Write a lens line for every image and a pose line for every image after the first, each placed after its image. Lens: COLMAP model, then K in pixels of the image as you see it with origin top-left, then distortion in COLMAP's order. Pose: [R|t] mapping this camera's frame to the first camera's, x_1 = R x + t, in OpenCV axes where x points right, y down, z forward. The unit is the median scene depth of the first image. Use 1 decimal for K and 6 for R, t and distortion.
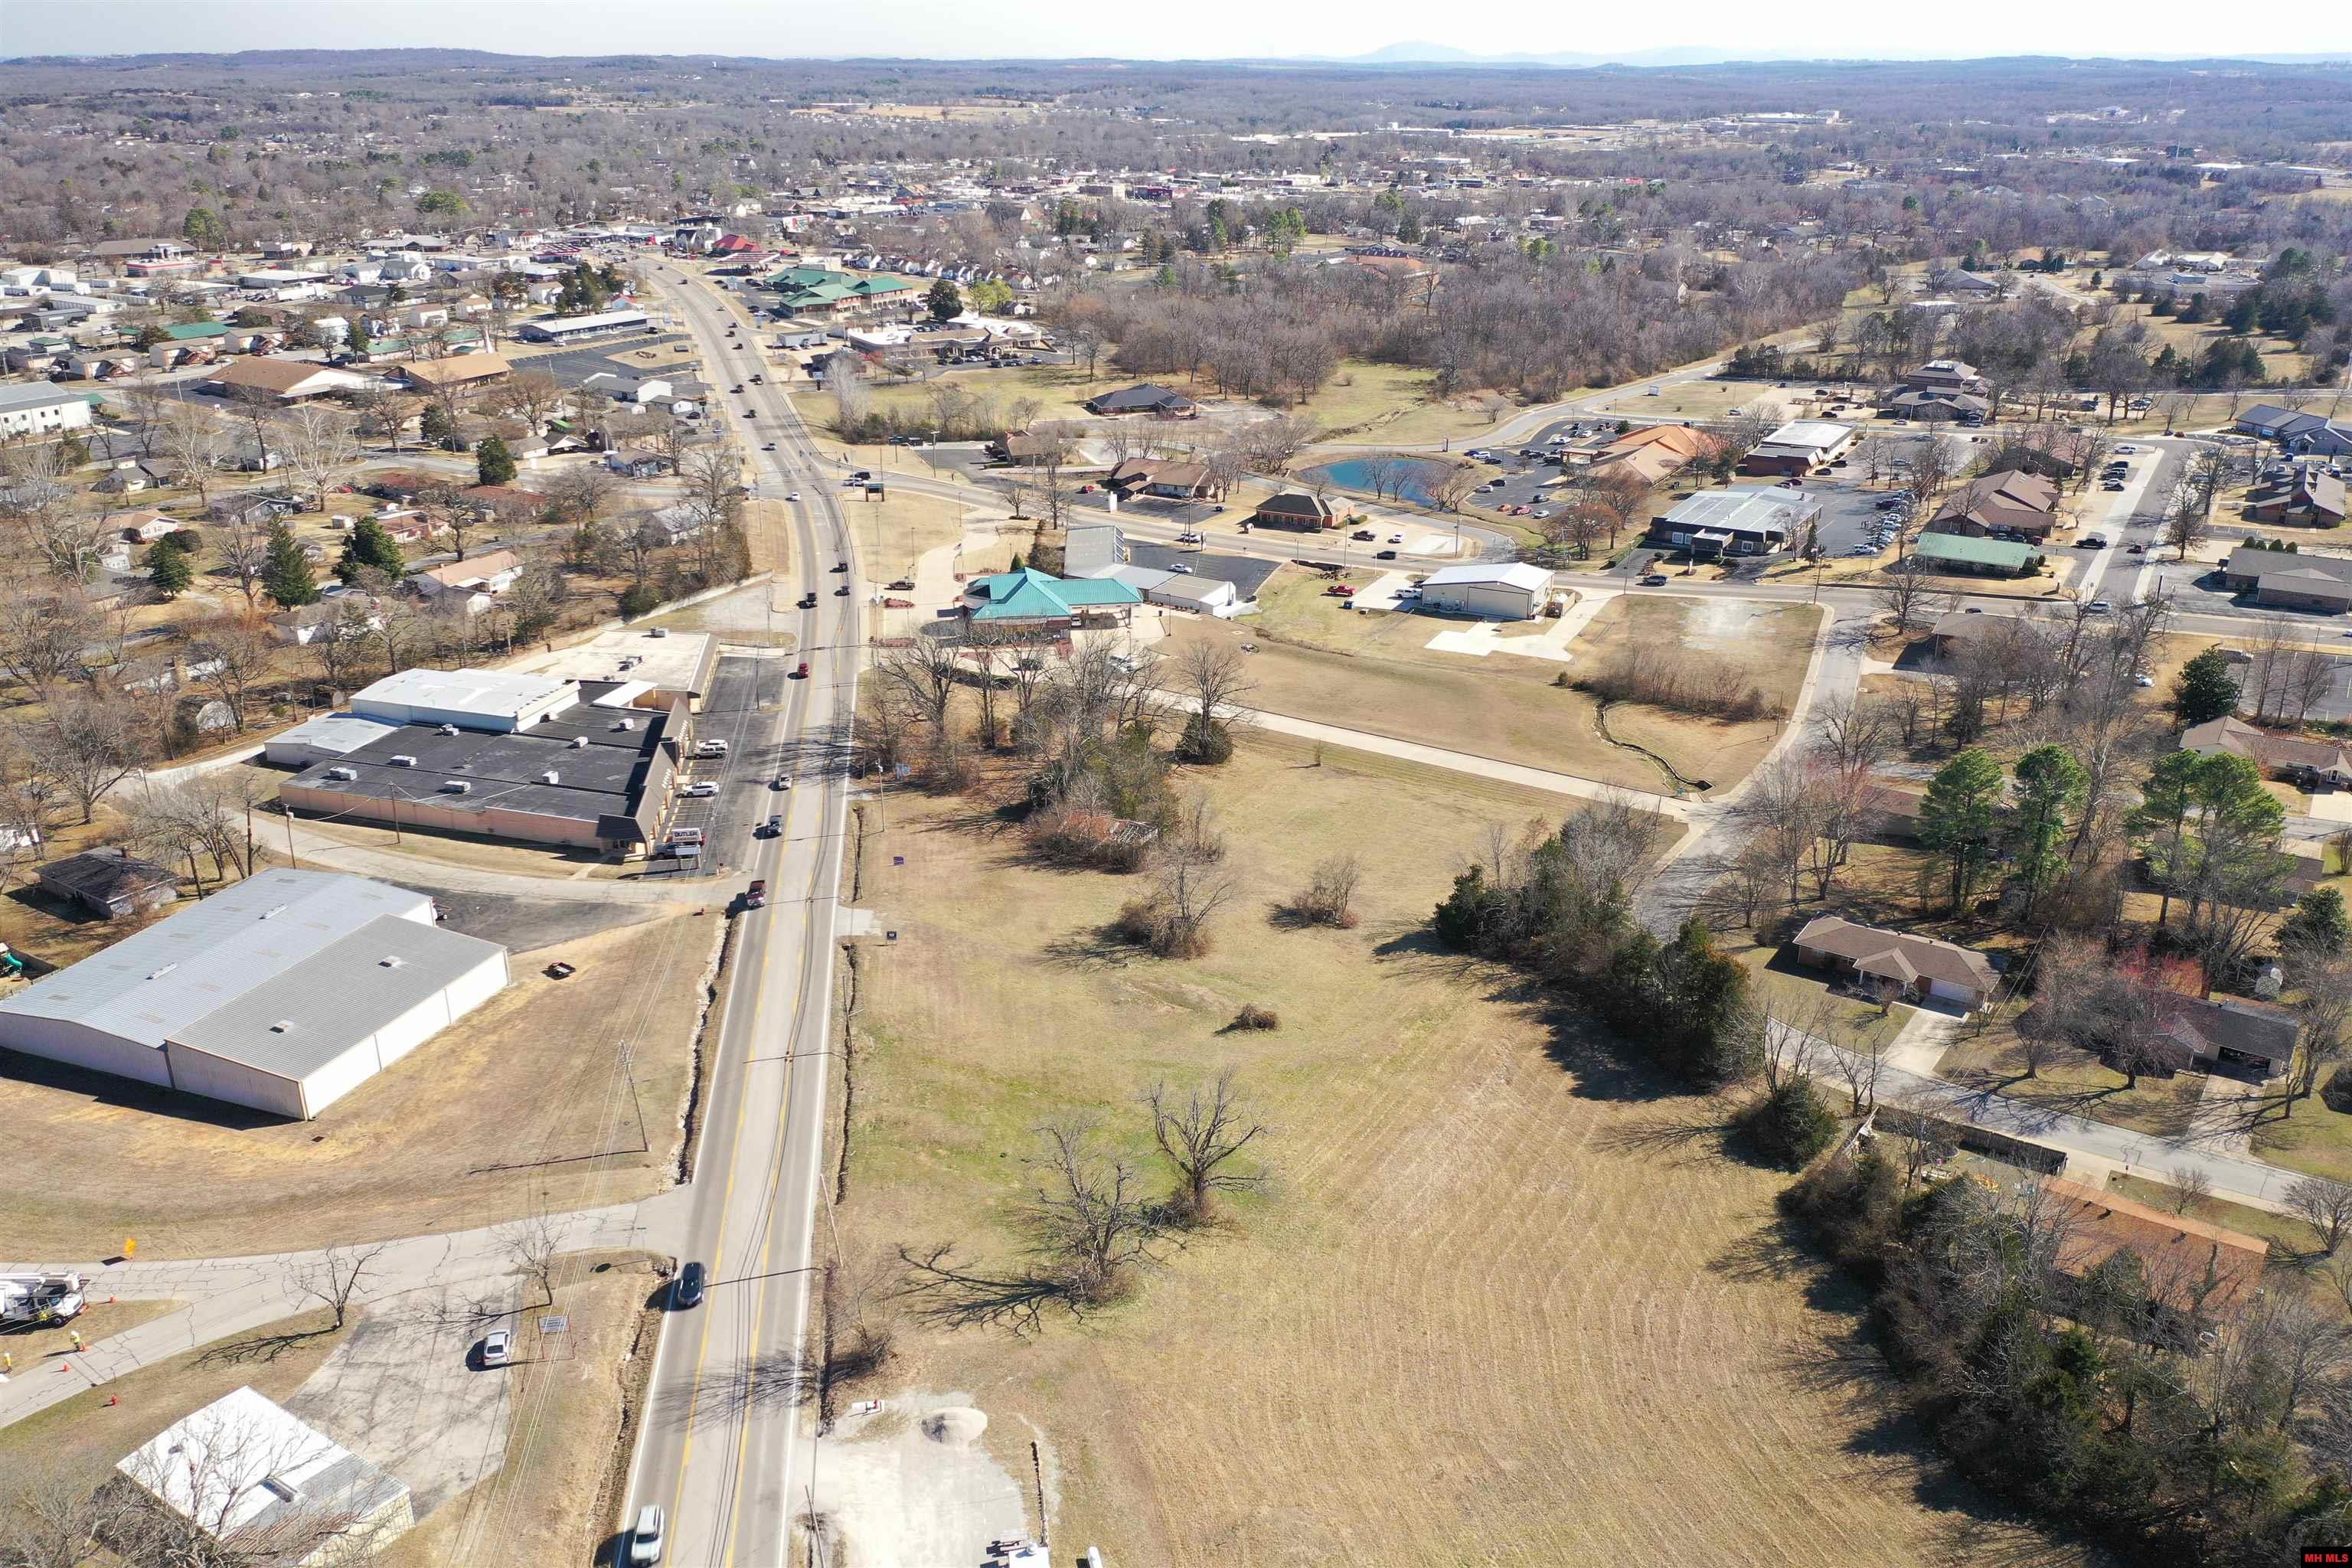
lens RADIAL K [[1845.2, 0, 1170.5], [0, 1845.2, 774.4], [0, 0, 1]] dist [-0.003182, 0.006796]
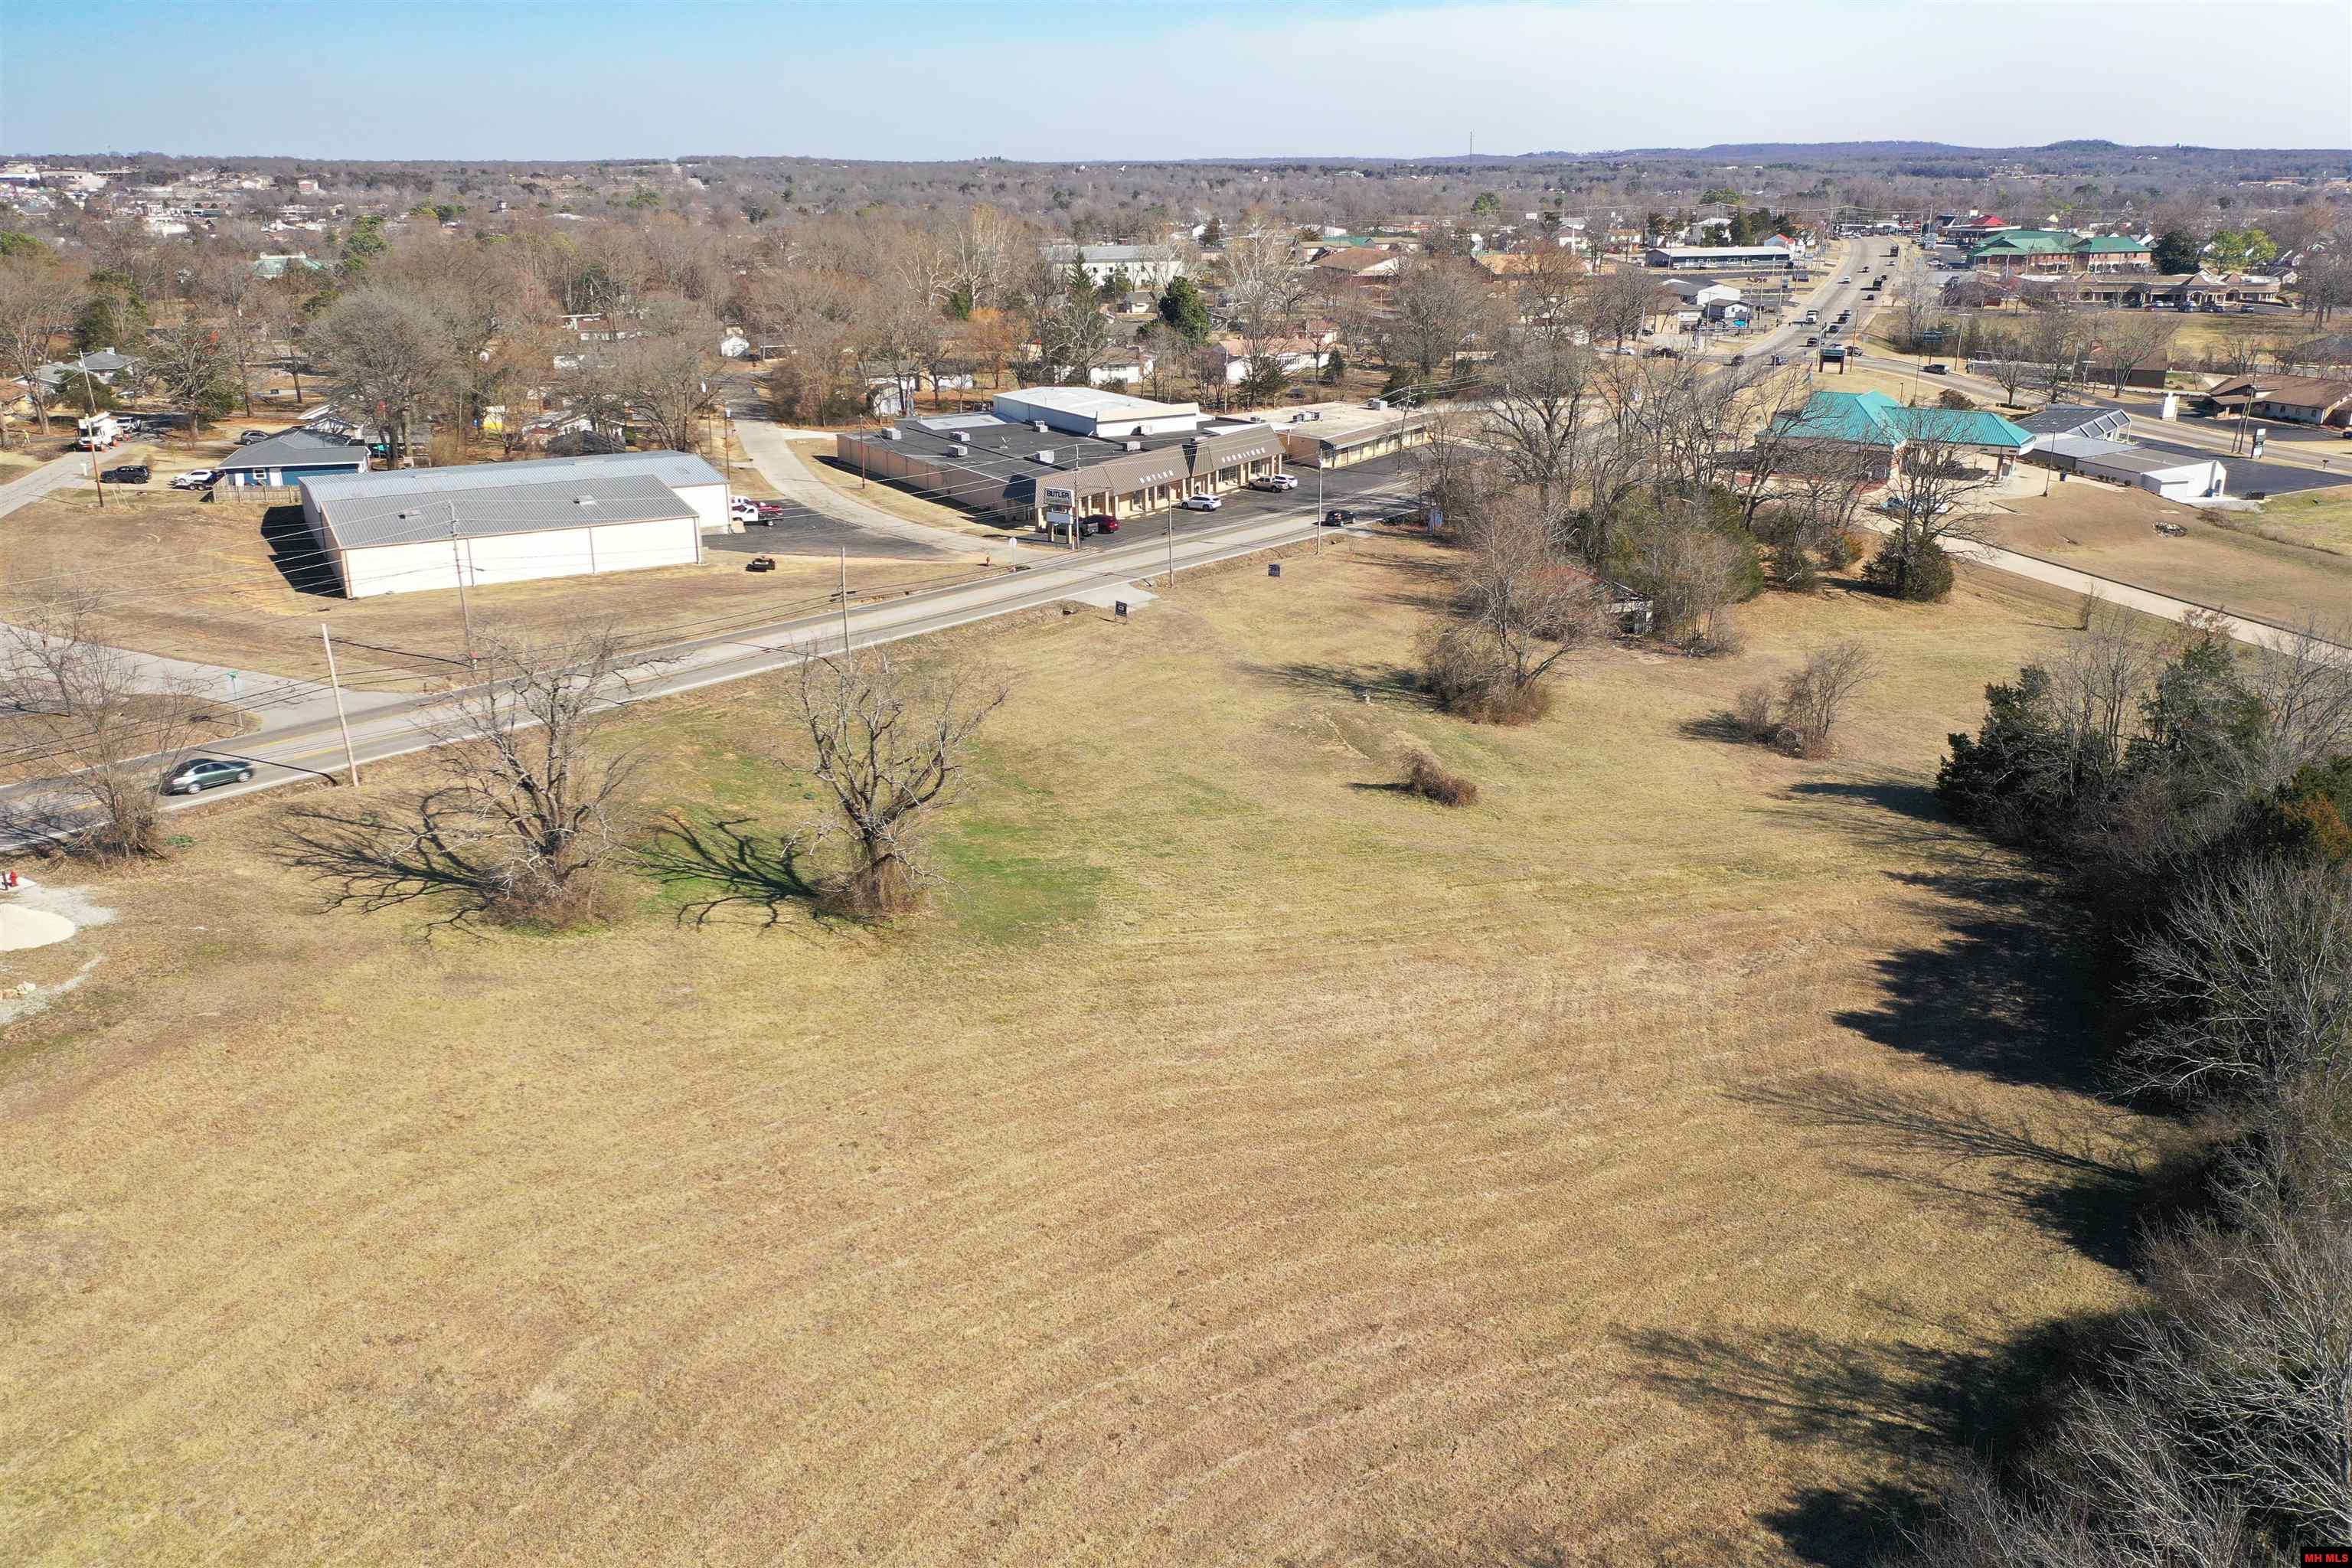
lens RADIAL K [[1845.2, 0, 1170.5], [0, 1845.2, 774.4], [0, 0, 1]] dist [-0.003182, 0.006796]
pose [[0.752232, 0.205271, -0.626107, 0.290386], [-0.236763, 0.970976, 0.033880, 0.109385], [0.614890, 0.122754, 0.779000, 0.423884]]
